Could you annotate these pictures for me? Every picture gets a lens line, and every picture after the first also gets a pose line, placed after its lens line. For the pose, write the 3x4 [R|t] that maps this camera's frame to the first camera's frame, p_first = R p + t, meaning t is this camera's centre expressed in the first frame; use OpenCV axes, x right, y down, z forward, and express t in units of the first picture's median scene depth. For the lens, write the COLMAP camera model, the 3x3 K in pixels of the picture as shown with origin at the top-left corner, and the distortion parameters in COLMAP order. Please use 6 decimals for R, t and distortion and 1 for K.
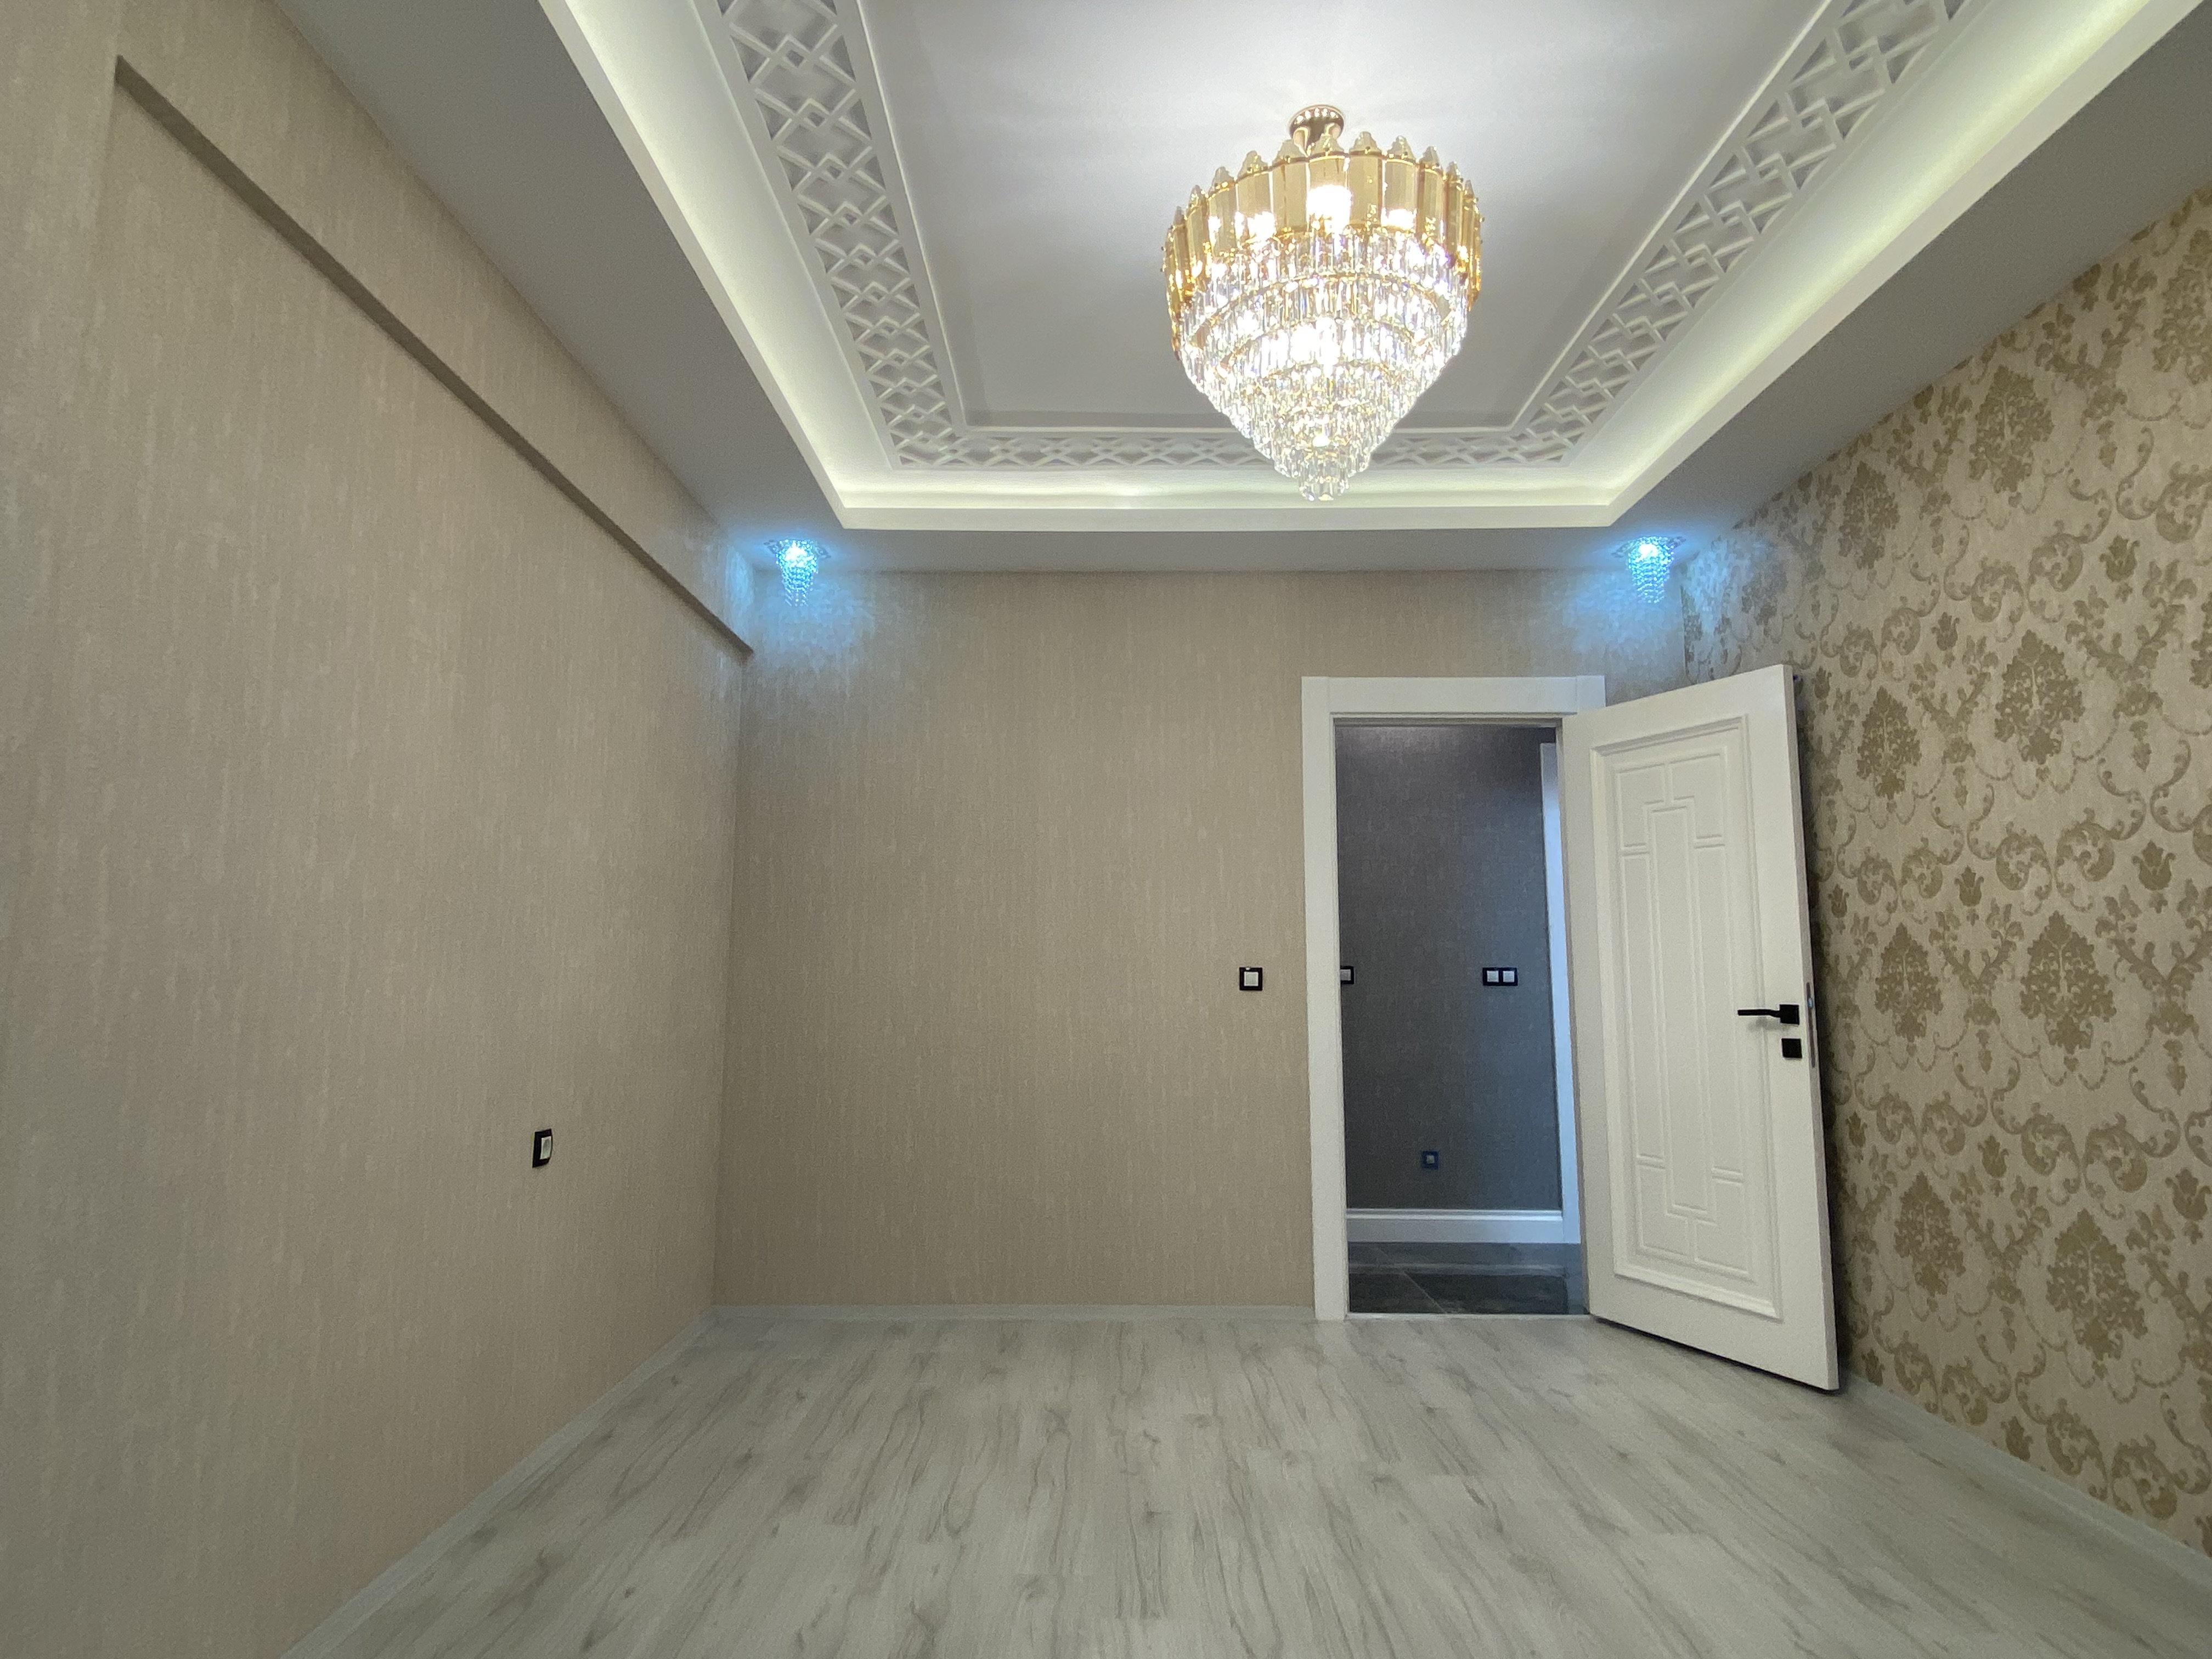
lens RADIAL K [[1209.8, 0, 1092.8], [0, 1209.8, 807.6], [0, 0, 1]] dist [0.049465, -0.047619]
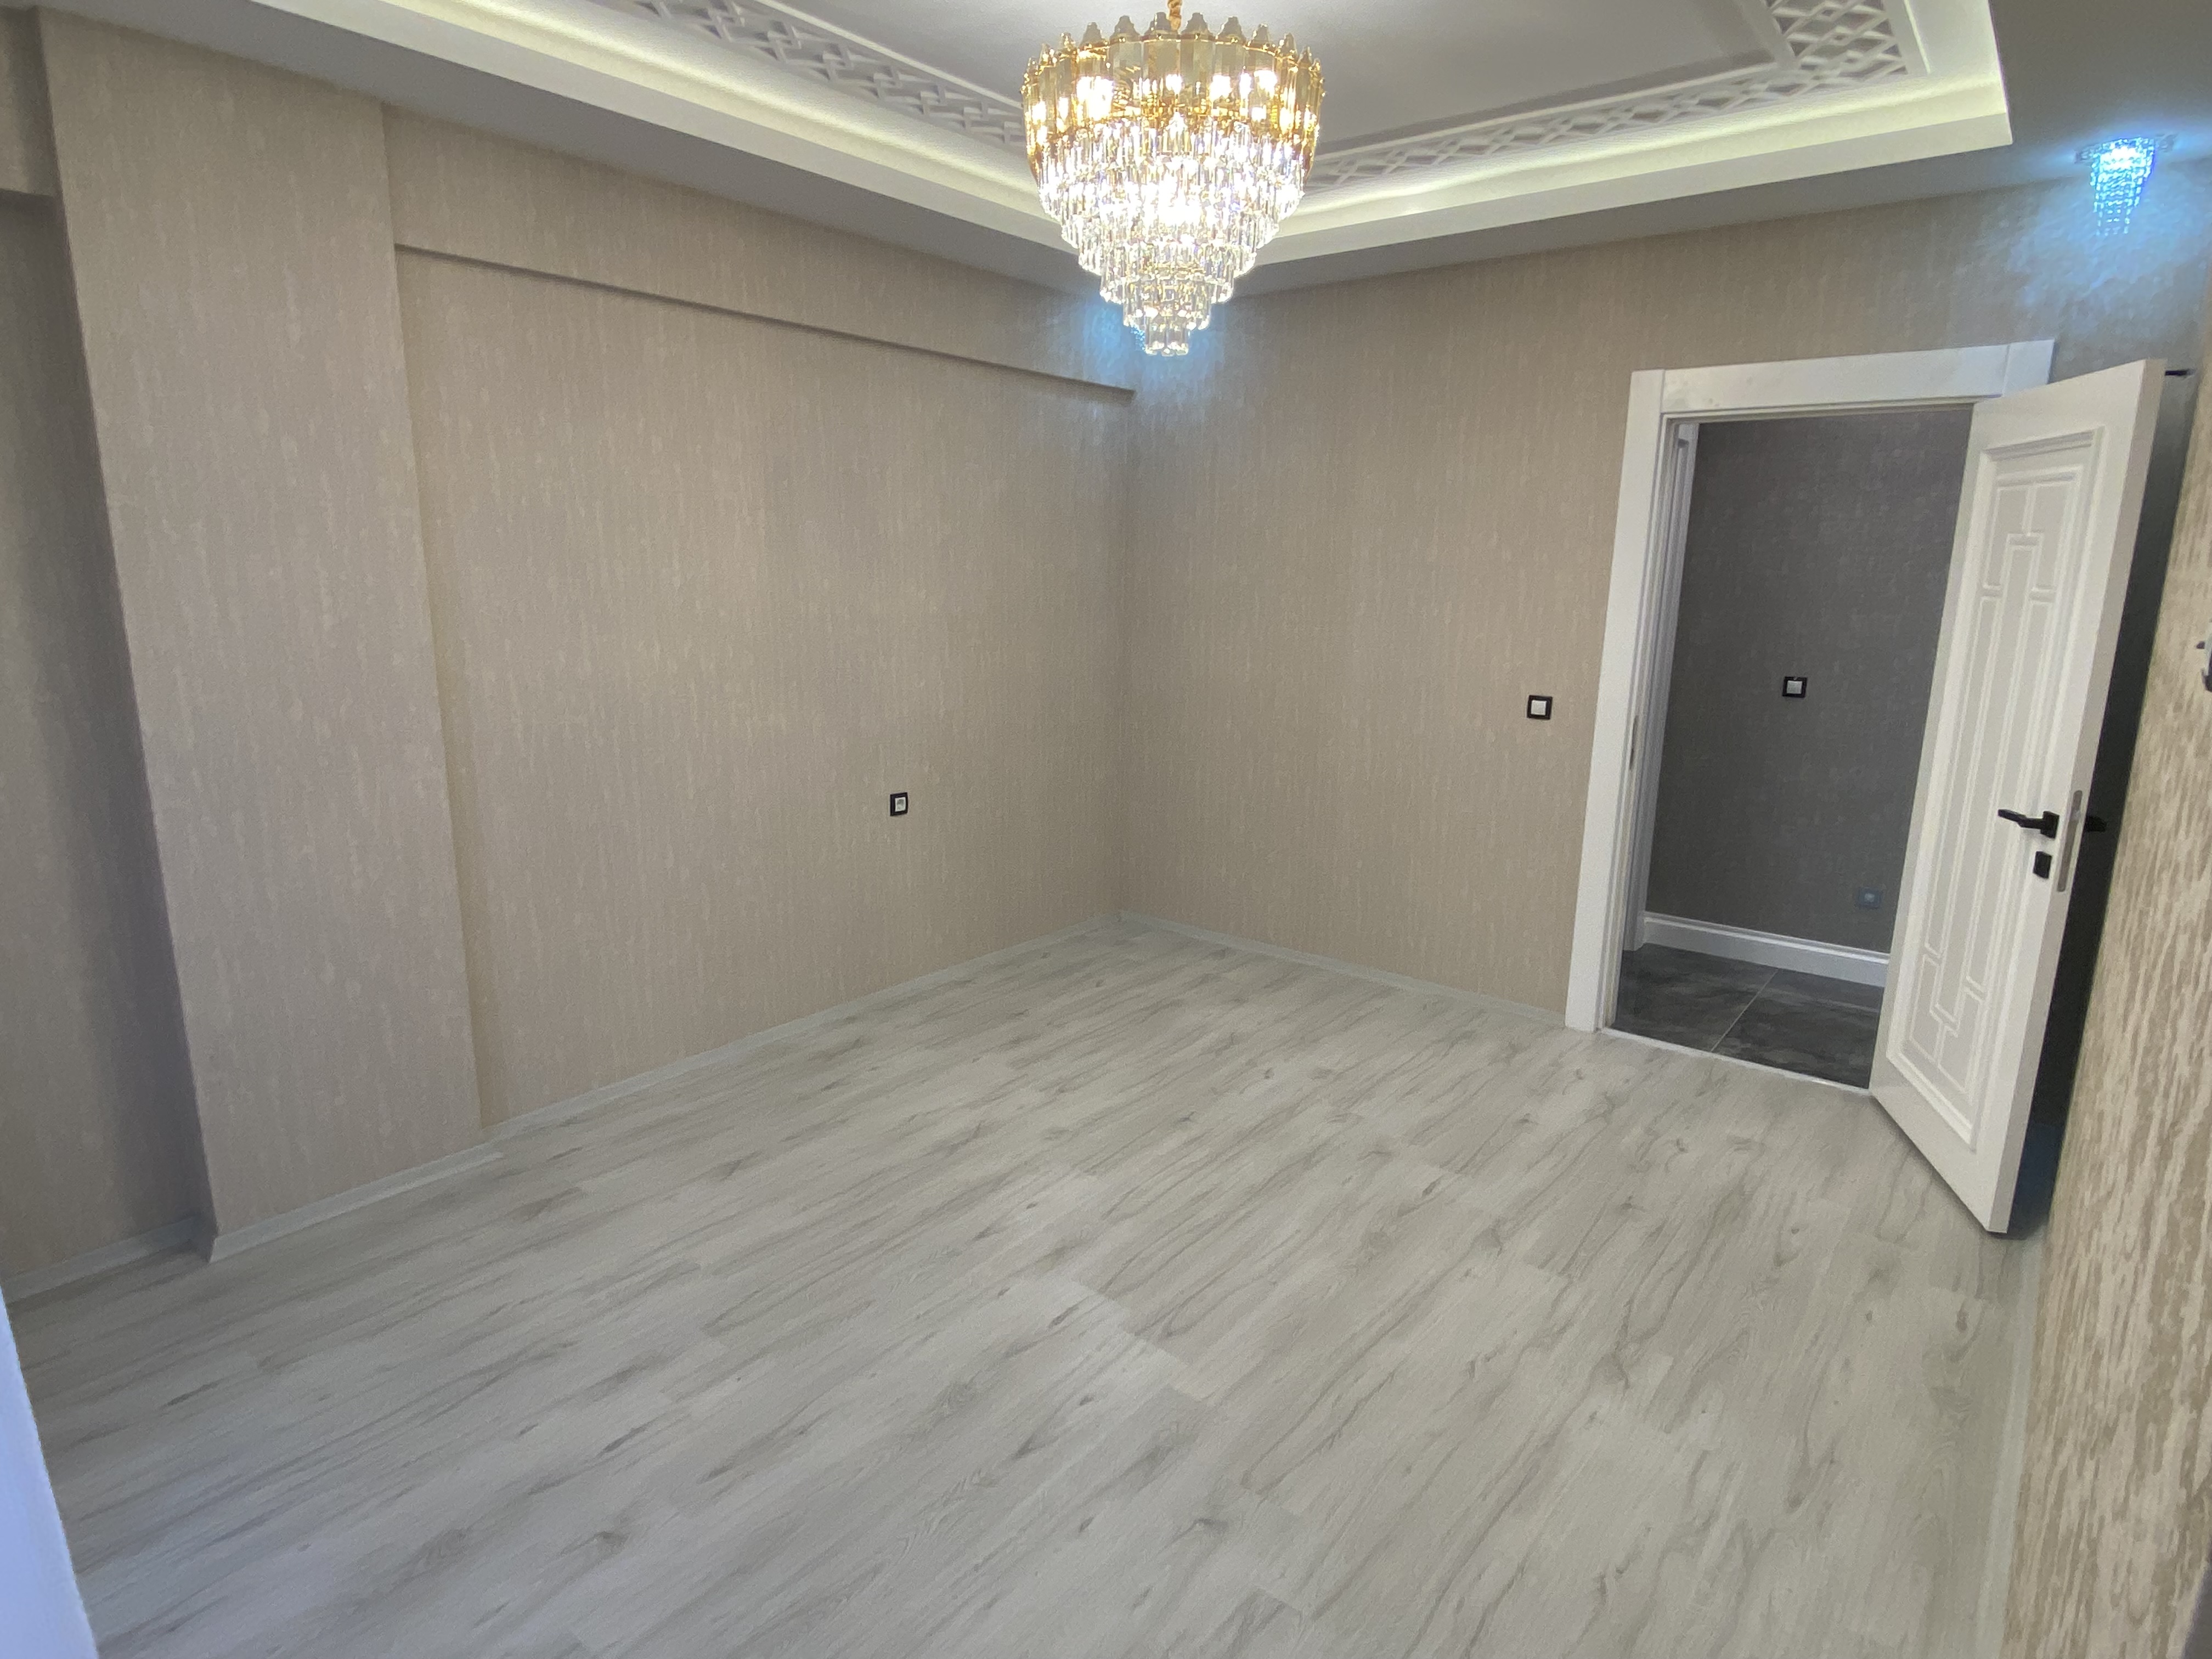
lens RADIAL K [[1209.8, 0, 1098.4], [0, 1209.8, 799.9], [0, 0, 1]] dist [0.049465, -0.047619]
pose [[0.784413, 0.127198, -0.607057, 0.628526], [0.077496, 0.950976, 0.299397, -0.152939], [0.615379, -0.281895, 0.736100, 0.027073]]
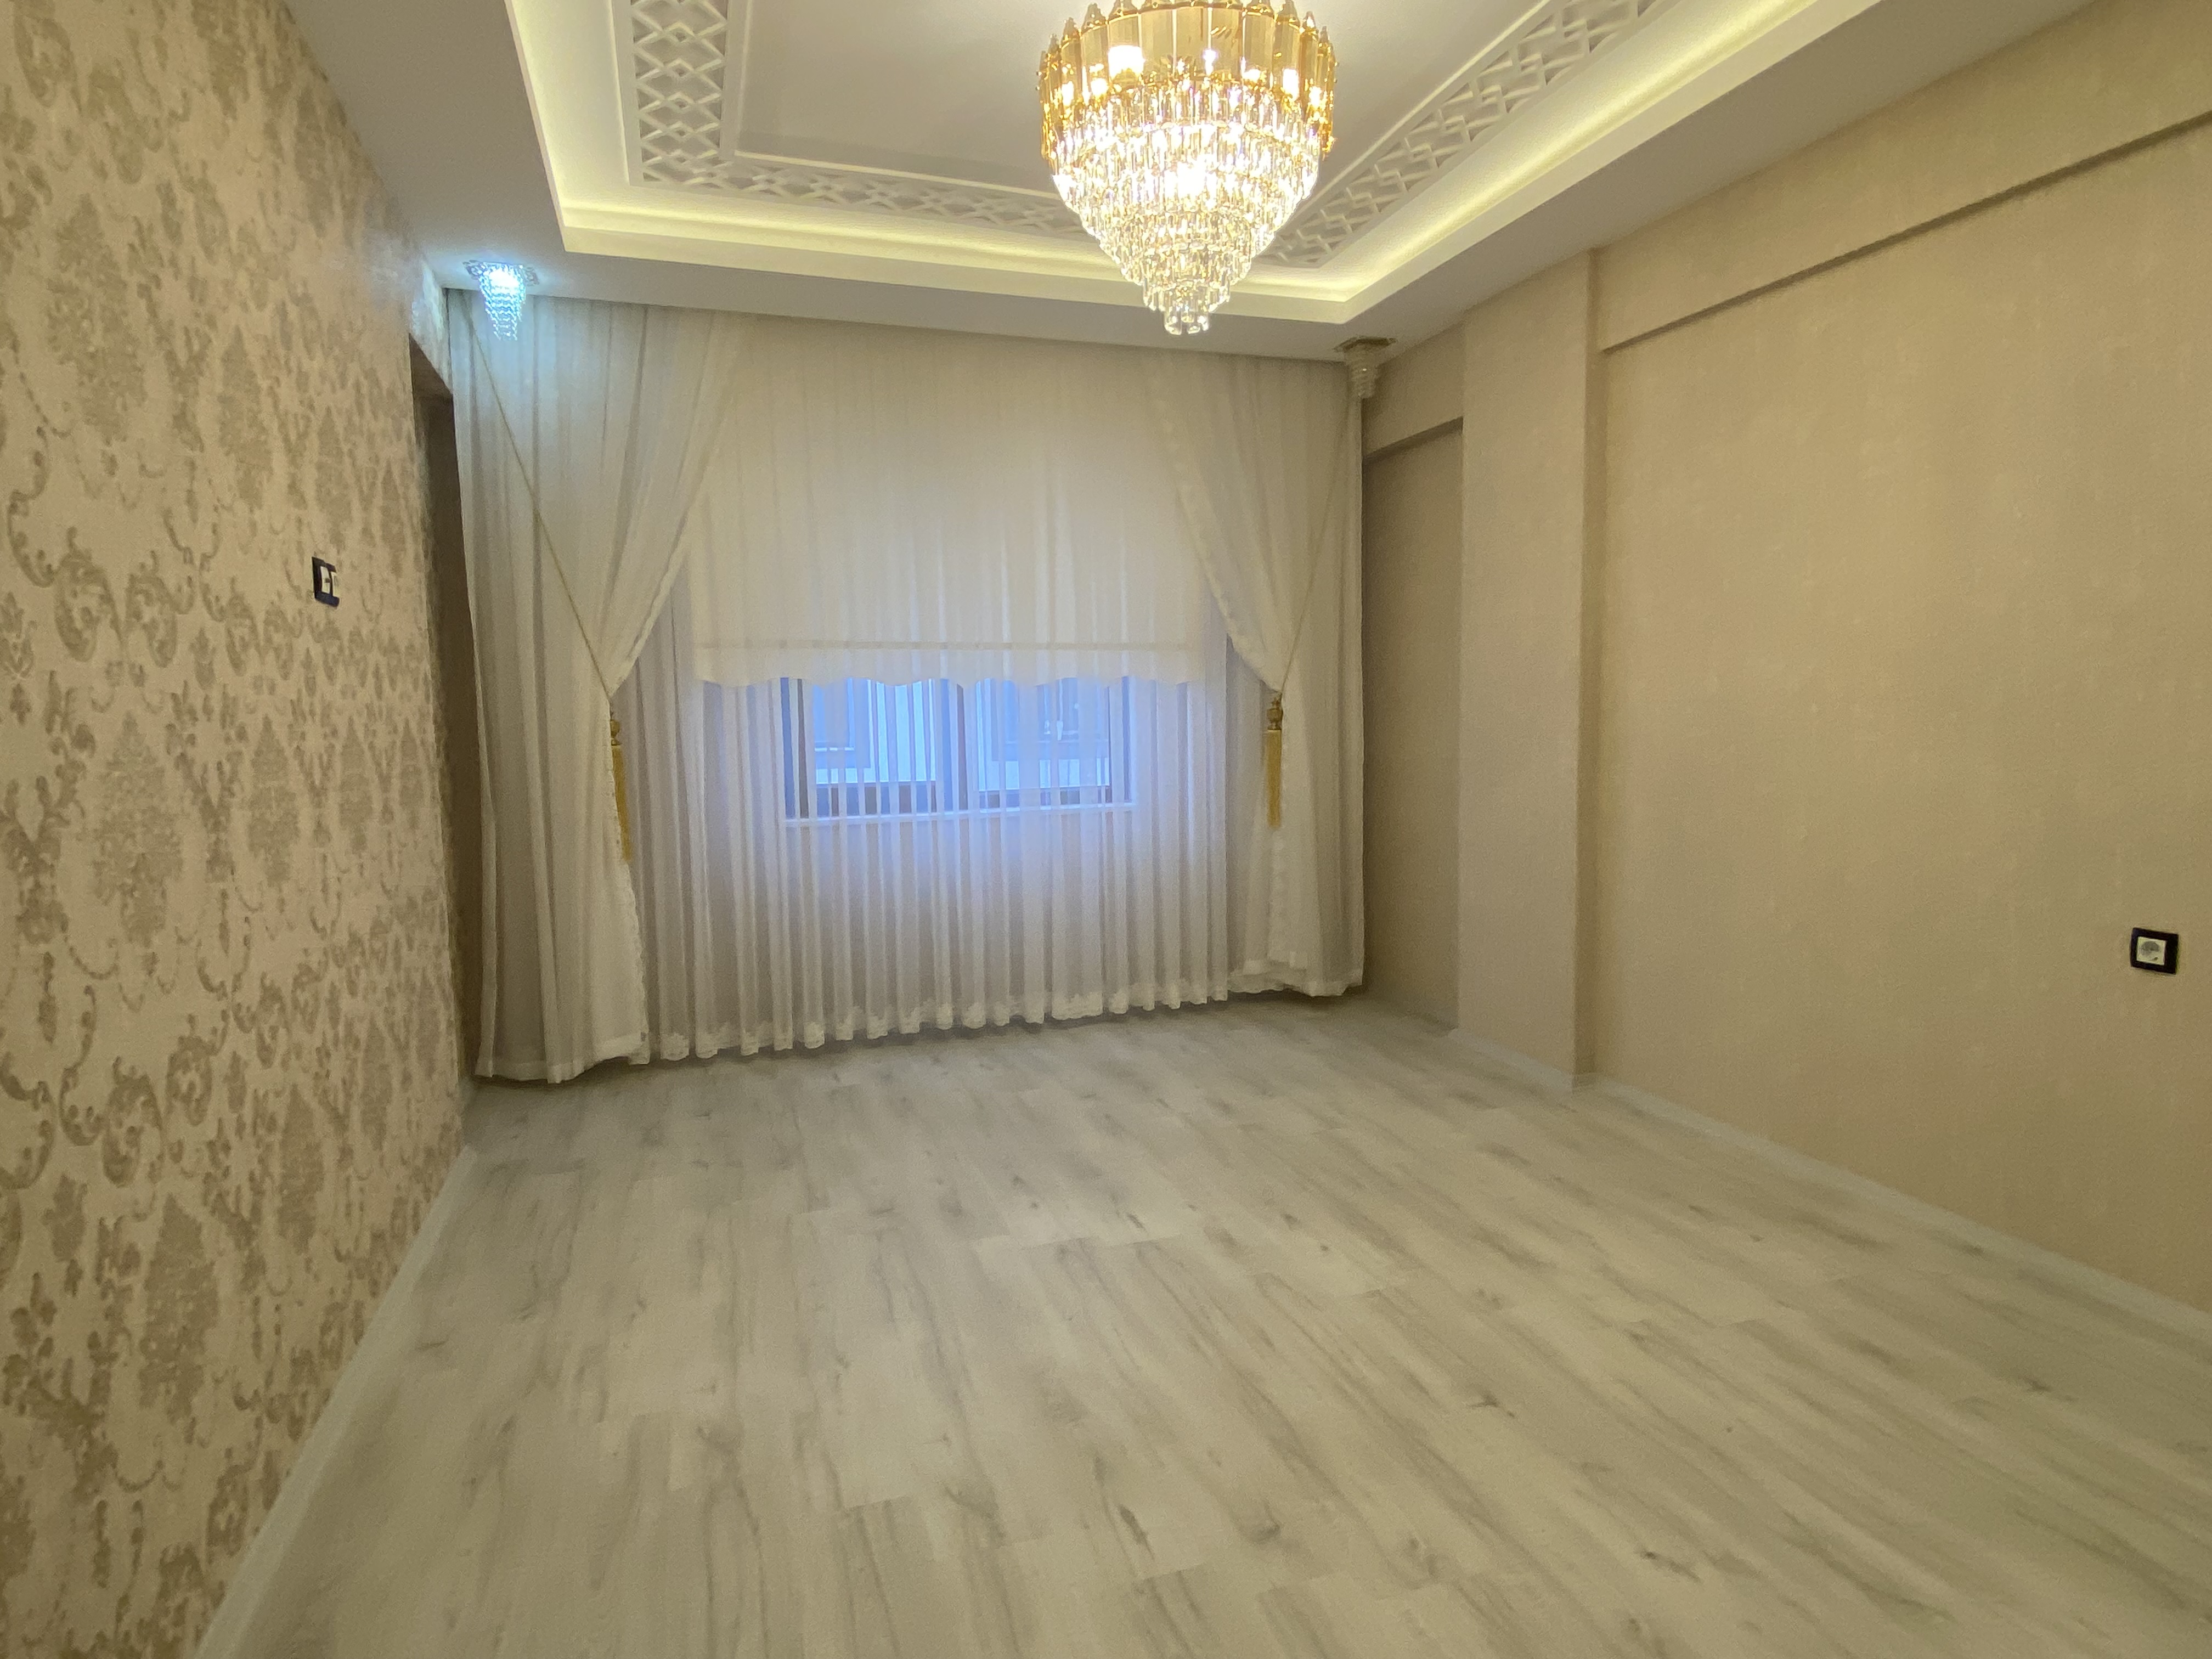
lens RADIAL K [[1209.8, 0, 1111.4], [0, 1209.8, 797.5], [0, 0, 1]] dist [0.049465, -0.047619]
pose [[-0.942601, 0.040994, -0.331394, 0.462132], [0.064839, 0.996016, -0.061215, 0.164139], [0.327565, -0.079188, -0.941504, 1.448476]]
